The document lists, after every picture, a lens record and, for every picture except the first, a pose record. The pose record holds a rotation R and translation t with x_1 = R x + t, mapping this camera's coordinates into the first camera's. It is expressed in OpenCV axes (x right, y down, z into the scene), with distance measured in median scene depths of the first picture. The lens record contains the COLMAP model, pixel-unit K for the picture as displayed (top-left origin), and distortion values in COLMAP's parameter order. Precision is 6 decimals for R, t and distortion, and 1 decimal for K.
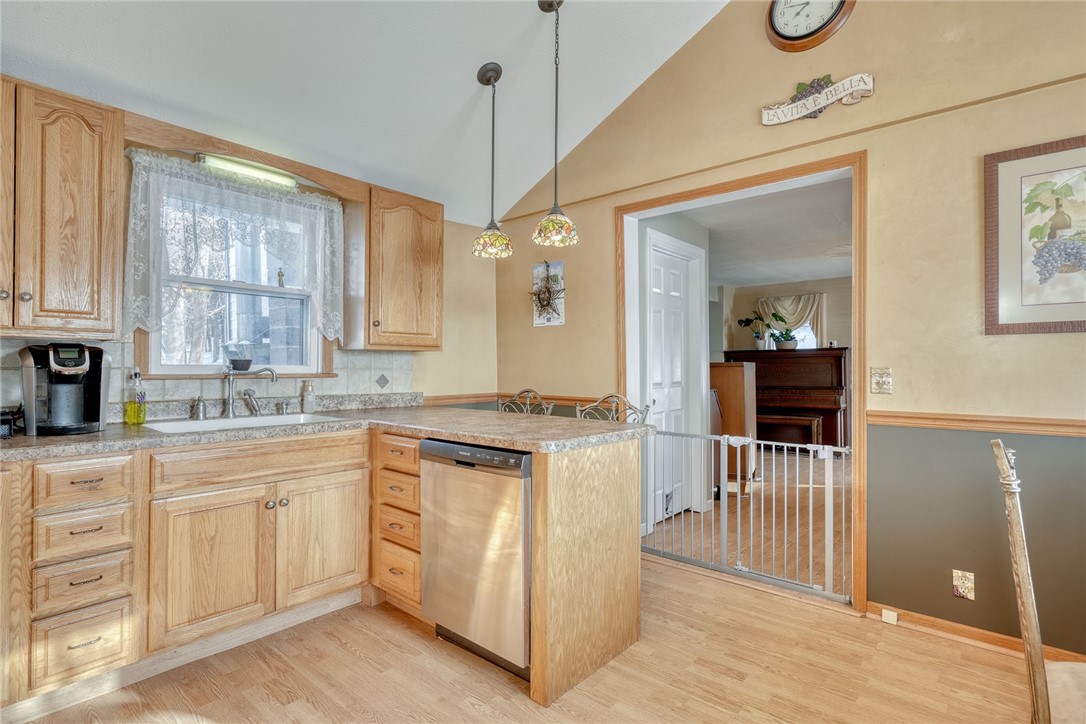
lens RADIAL K [[538.6, 0, 547.8], [0, 538.6, 362.6], [0, 0, 1]] dist [-0.001131, 0.005108]
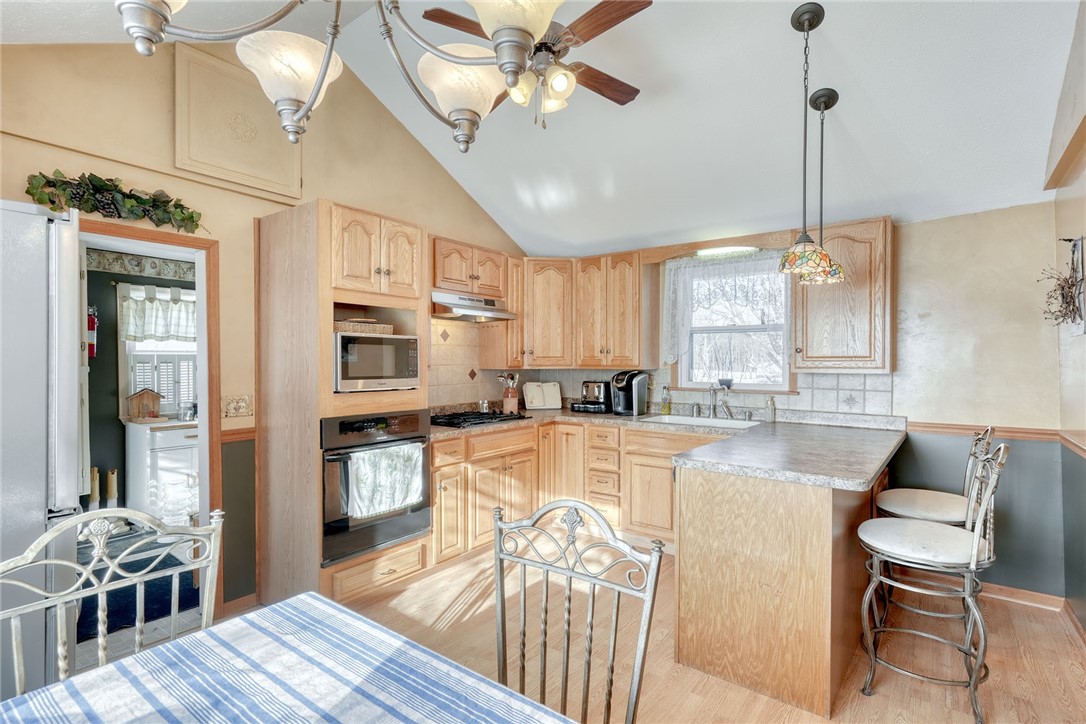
lens RADIAL K [[538.6, 0, 539.1], [0, 538.6, 368.6], [0, 0, 1]] dist [-0.001131, 0.005108]
pose [[0.051753, 0.013468, -0.998569, 0.925101], [0.004409, 0.999896, 0.013714, -0.060995], [0.998650, -0.005112, 0.051688, 0.447165]]
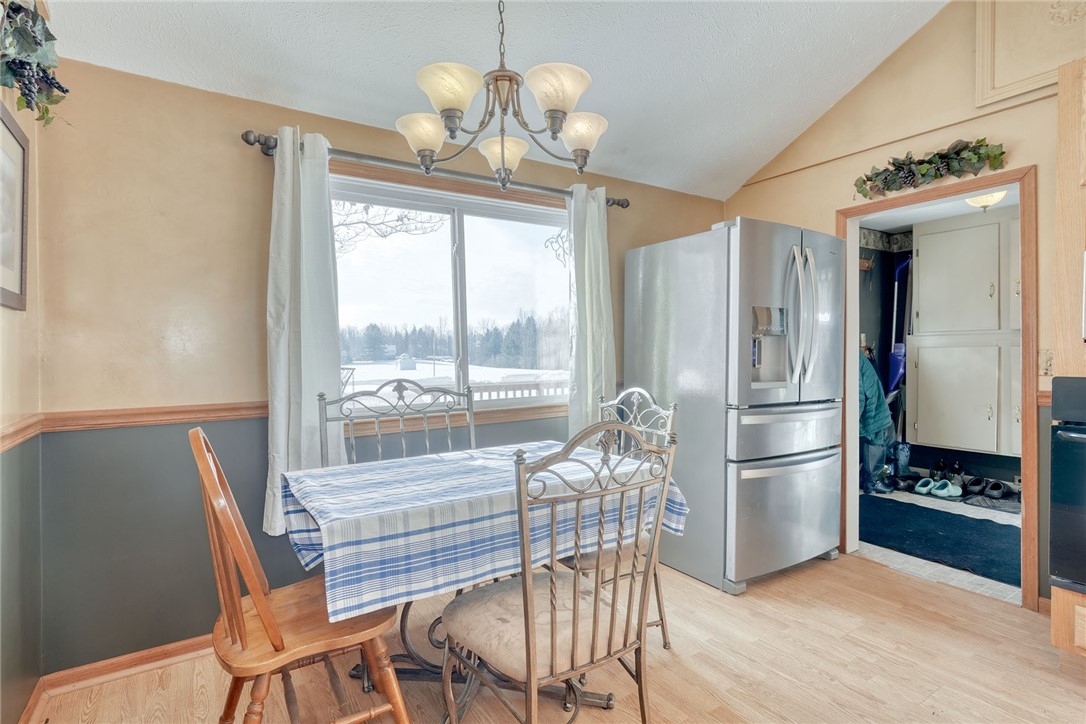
lens RADIAL K [[538.6, 0, 534.2], [0, 538.6, 367.5], [0, 0, 1]] dist [-0.001131, 0.005108]
pose [[-0.954500, 0.003875, 0.298186, 0.340264], [0.009639, 0.999794, 0.017862, 0.014091], [-0.298055, 0.019923, -0.954341, 1.000268]]
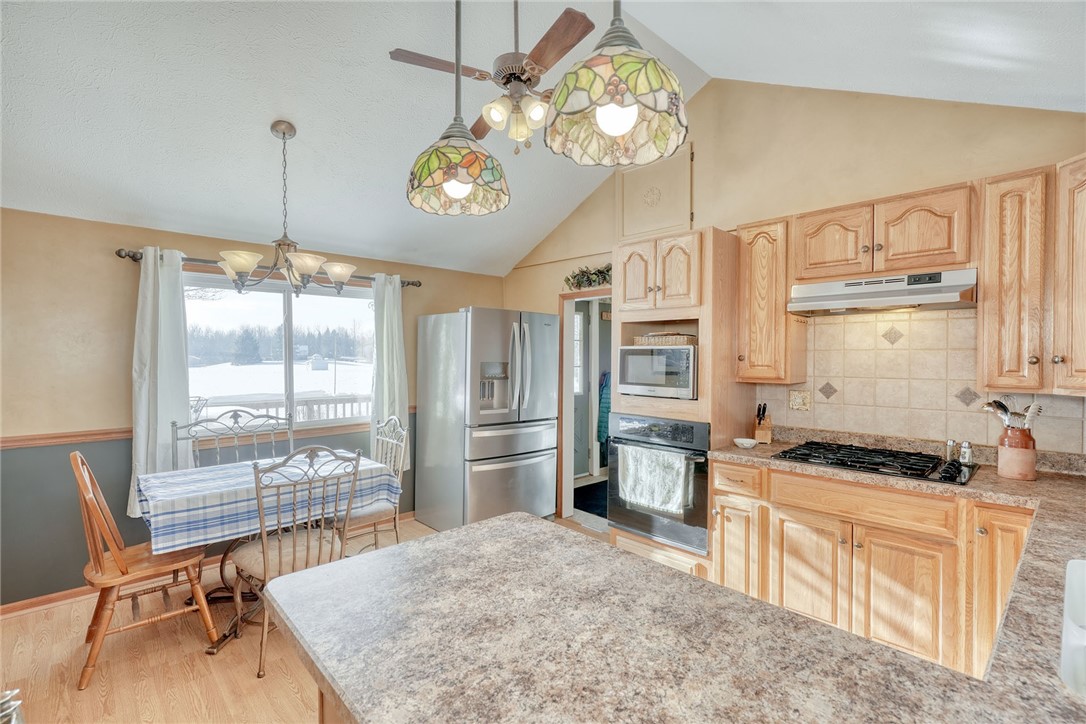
lens RADIAL K [[503.9, 0, 540.8], [0, 503.9, 361.9], [0, 0, 1]] dist [0.000927, 0.000635]
pose [[-0.991934, -0.005328, 0.126640, -0.107343], [-0.004445, 0.999964, 0.007257, -0.089184], [-0.126674, 0.006635, -0.991922, 1.369562]]
